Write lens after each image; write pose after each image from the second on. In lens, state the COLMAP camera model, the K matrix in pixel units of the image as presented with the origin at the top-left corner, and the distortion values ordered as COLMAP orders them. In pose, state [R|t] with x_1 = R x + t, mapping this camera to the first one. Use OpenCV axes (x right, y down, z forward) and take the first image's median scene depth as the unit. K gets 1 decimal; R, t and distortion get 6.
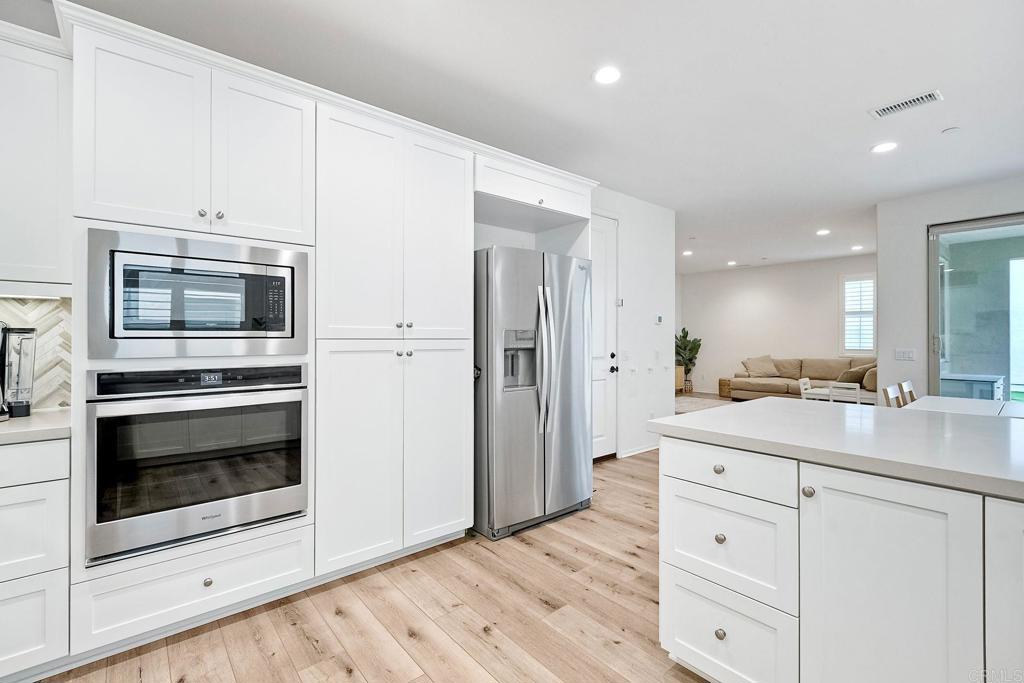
lens RADIAL K [[462.0, 0, 511.7], [0, 462.0, 335.3], [0, 0, 1]] dist [0.001978, -0.001837]
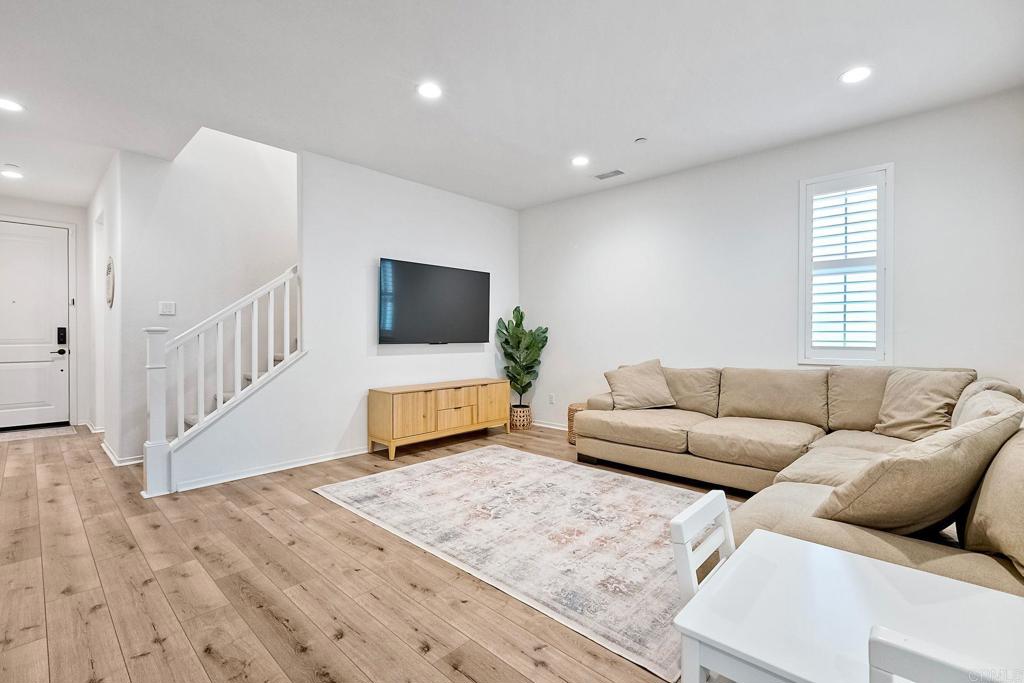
lens RADIAL K [[462.0, 0, 515.1], [0, 462.0, 332.6], [0, 0, 1]] dist [0.001978, -0.001837]
pose [[0.992986, 0.002035, 0.118213, 0.364480], [-0.002184, 0.999997, 0.001130, 0.015550], [-0.118211, -0.001381, 0.992988, 0.559836]]
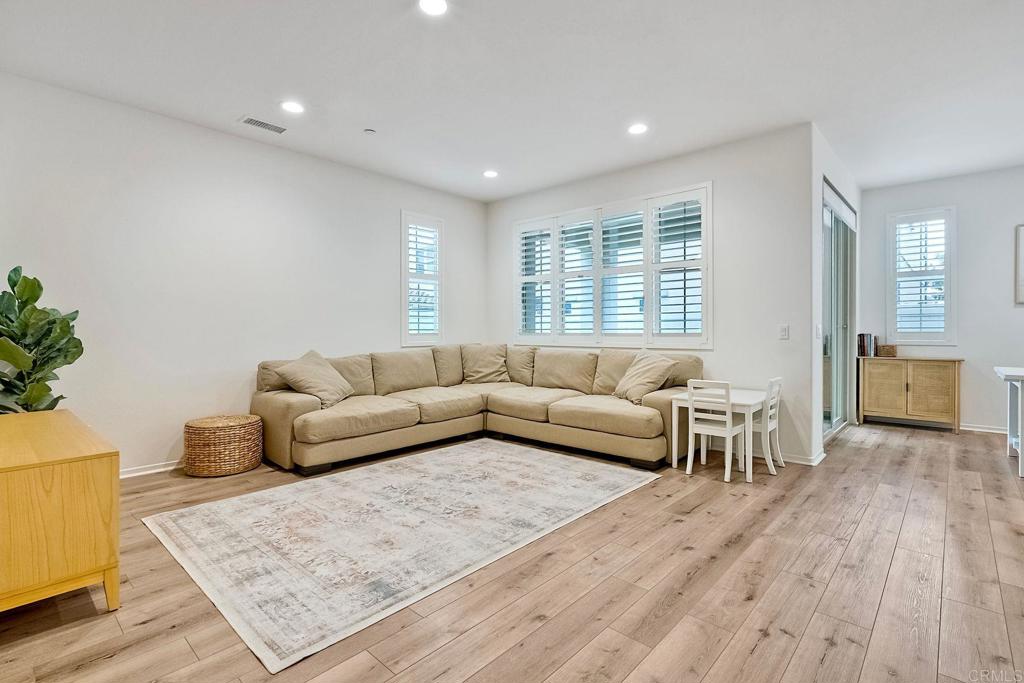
lens RADIAL K [[462.0, 0, 542.2], [0, 462.0, 330.5], [0, 0, 1]] dist [0.001978, -0.001837]
pose [[-0.146660, -0.001011, 0.989186, 0.081133], [-0.002869, 0.999996, 0.000597, 0.023379], [-0.989183, -0.002750, -0.146662, 0.872105]]
